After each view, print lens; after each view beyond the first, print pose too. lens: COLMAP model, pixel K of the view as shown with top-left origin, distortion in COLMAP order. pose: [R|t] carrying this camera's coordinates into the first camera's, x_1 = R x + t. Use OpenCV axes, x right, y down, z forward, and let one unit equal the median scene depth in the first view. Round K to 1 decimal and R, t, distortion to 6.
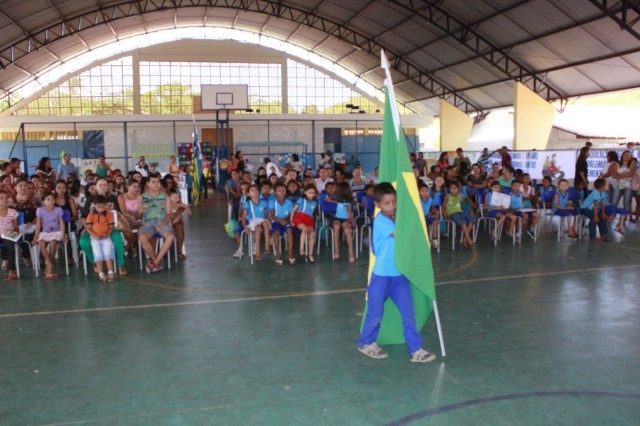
lens RADIAL K [[536.9, 0, 305.3], [0, 536.9, 213.3], [0, 0, 1]] dist [-0.078267, 0.018736]
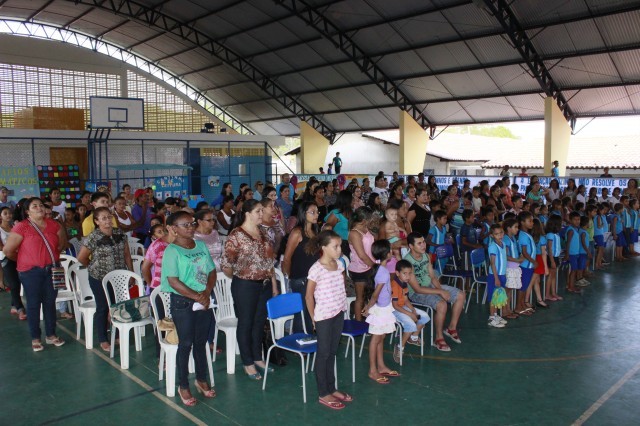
lens RADIAL K [[536.9, 0, 305.3], [0, 536.9, 213.3], [0, 0, 1]] dist [-0.078267, 0.018736]
pose [[0.879470, -0.041795, 0.474115, -0.262557], [0.054068, 0.998462, -0.012277, -0.028024], [-0.472873, 0.036432, 0.880377, 0.108073]]
